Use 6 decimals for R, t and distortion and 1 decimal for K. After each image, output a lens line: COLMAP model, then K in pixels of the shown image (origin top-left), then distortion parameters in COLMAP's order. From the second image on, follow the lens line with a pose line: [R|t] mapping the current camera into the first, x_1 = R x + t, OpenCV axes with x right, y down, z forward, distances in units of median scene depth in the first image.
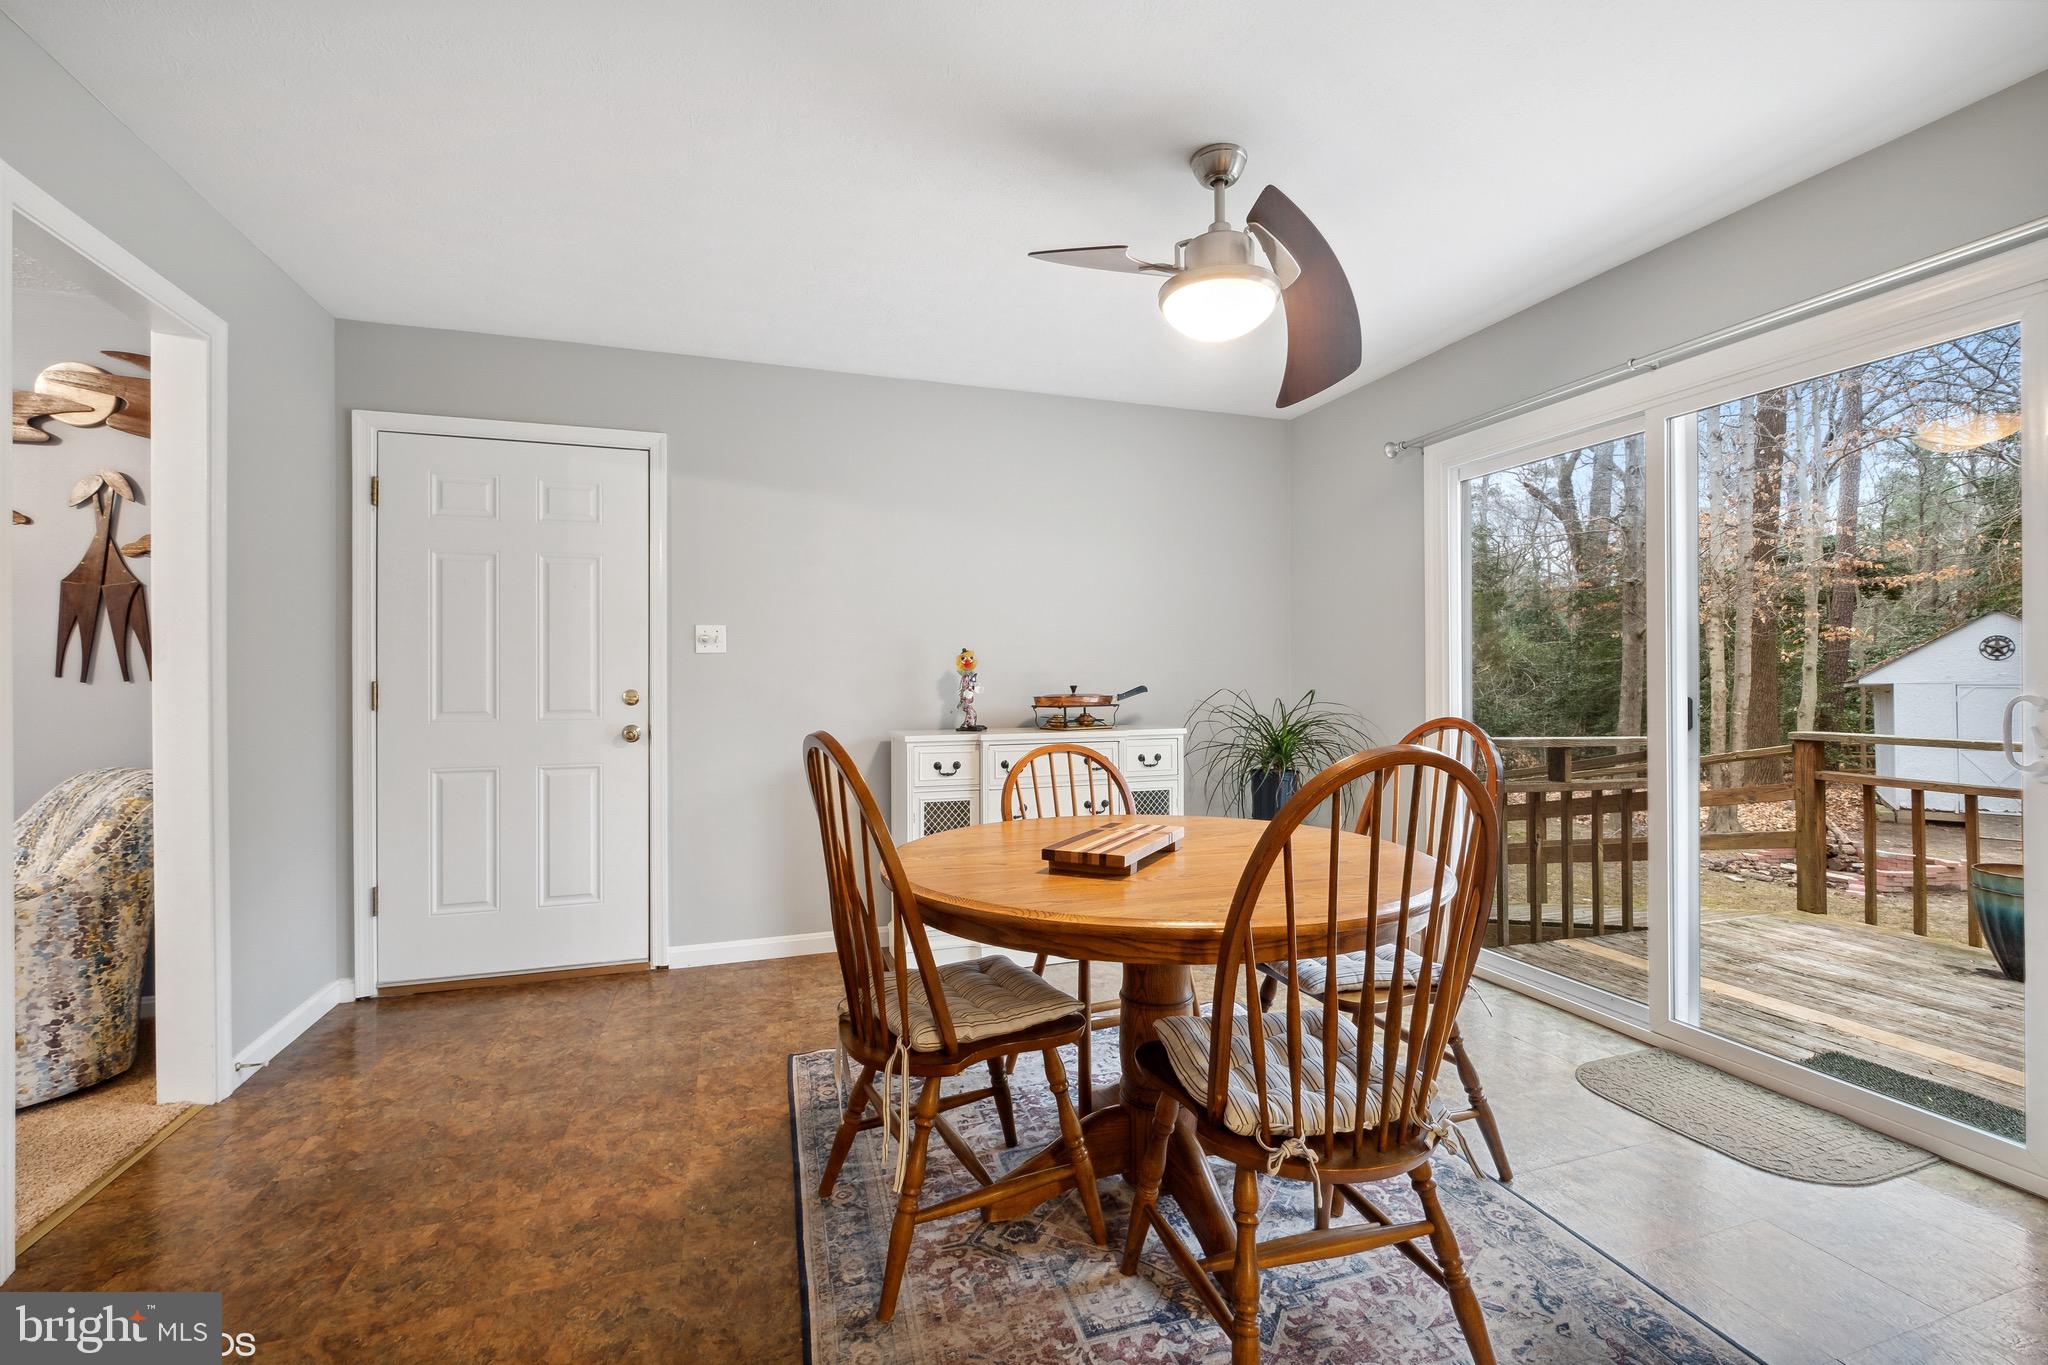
lens RADIAL K [[894.6, 0, 1032.6], [0, 894.6, 674.2], [0, 0, 1]] dist [0.001260, -0.004342]
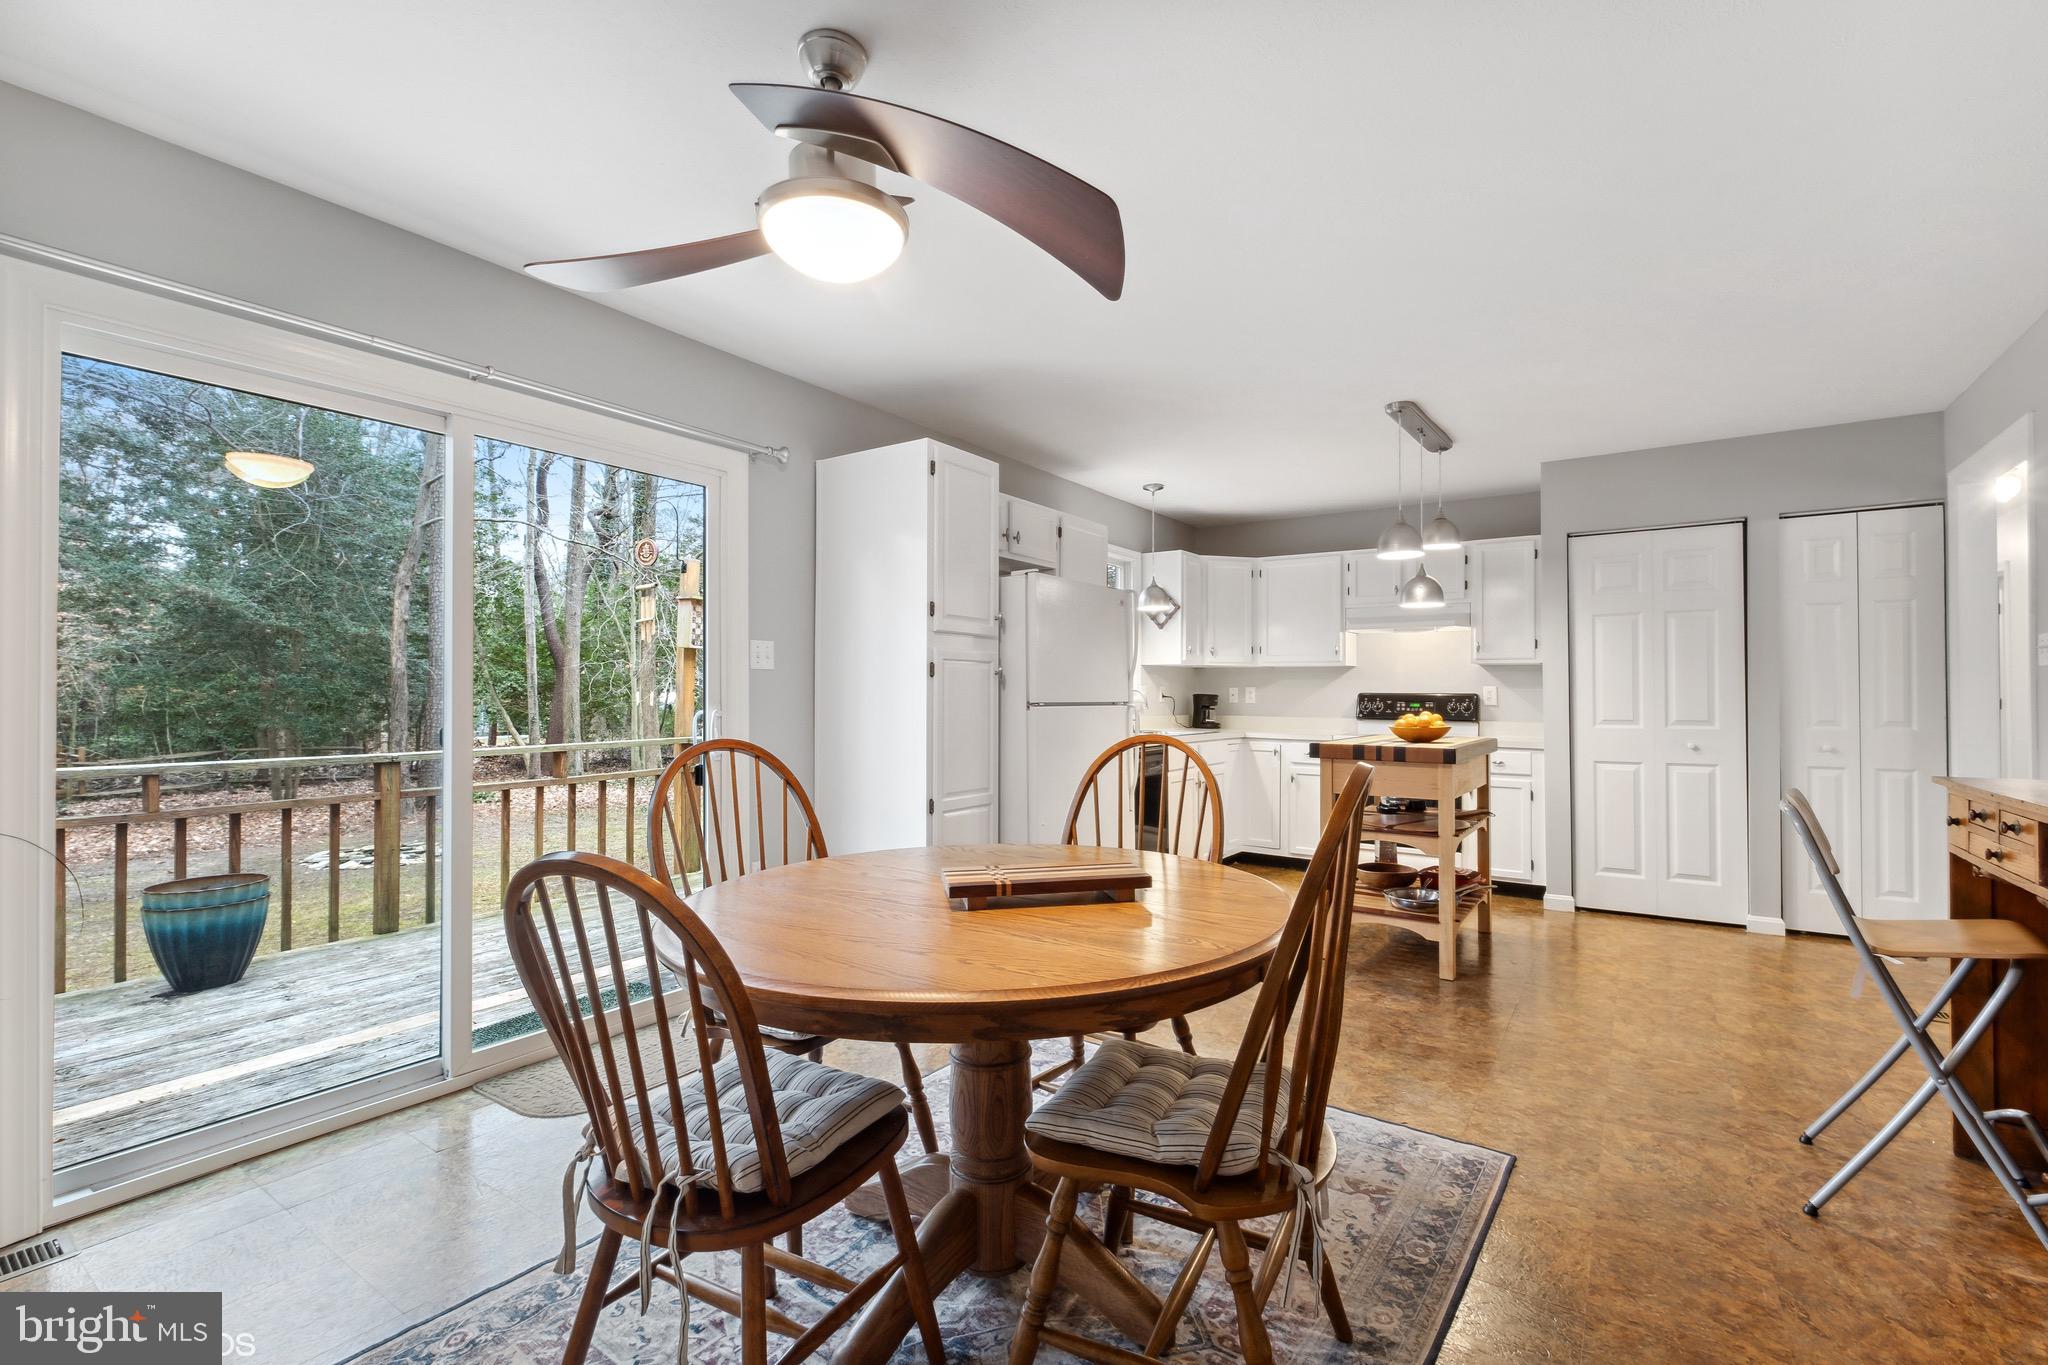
lens RADIAL K [[910.4, 0, 1032.4], [0, 910.4, 689.9], [0, 0, 1]] dist [0.002314, -0.000108]
pose [[-0.607206, 0.010784, 0.794471, -0.387667], [-0.001552, 0.999890, -0.014758, 0.003786], [-0.794543, -0.010194, -0.607122, 0.960111]]
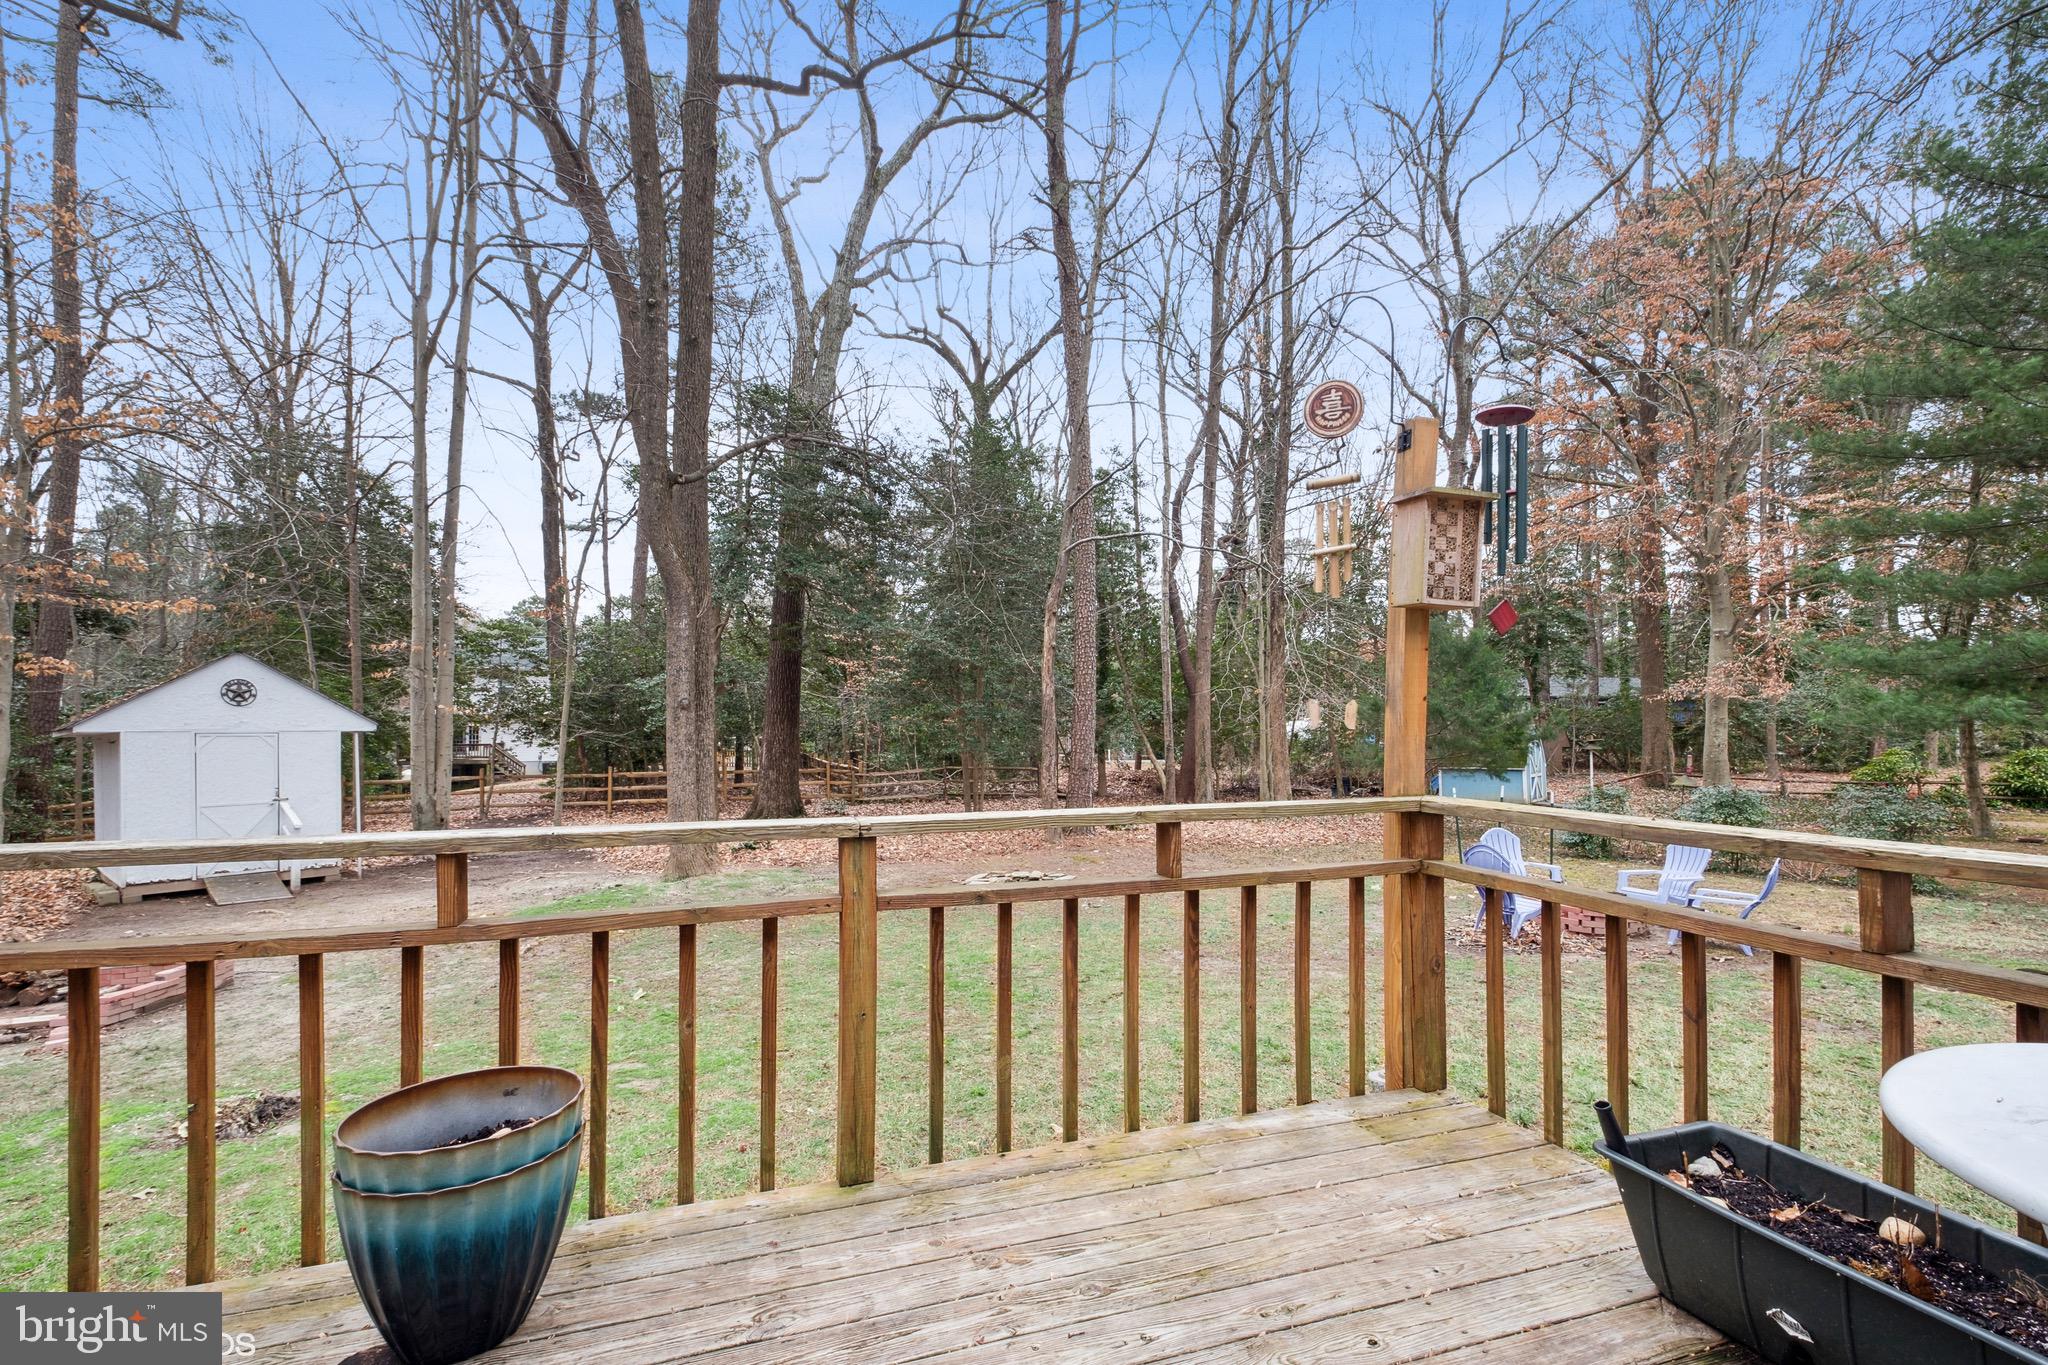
lens RADIAL K [[893.8, 0, 1034.7], [0, 893.8, 725.1], [0, 0, 1]] dist [0.000561, 0.000002]
pose [[0.003446, 0.005377, 0.999980, 0.698255], [-0.006909, 0.999962, -0.005353, 0.012499], [-0.999970, -0.006890, 0.003483, 0.744712]]
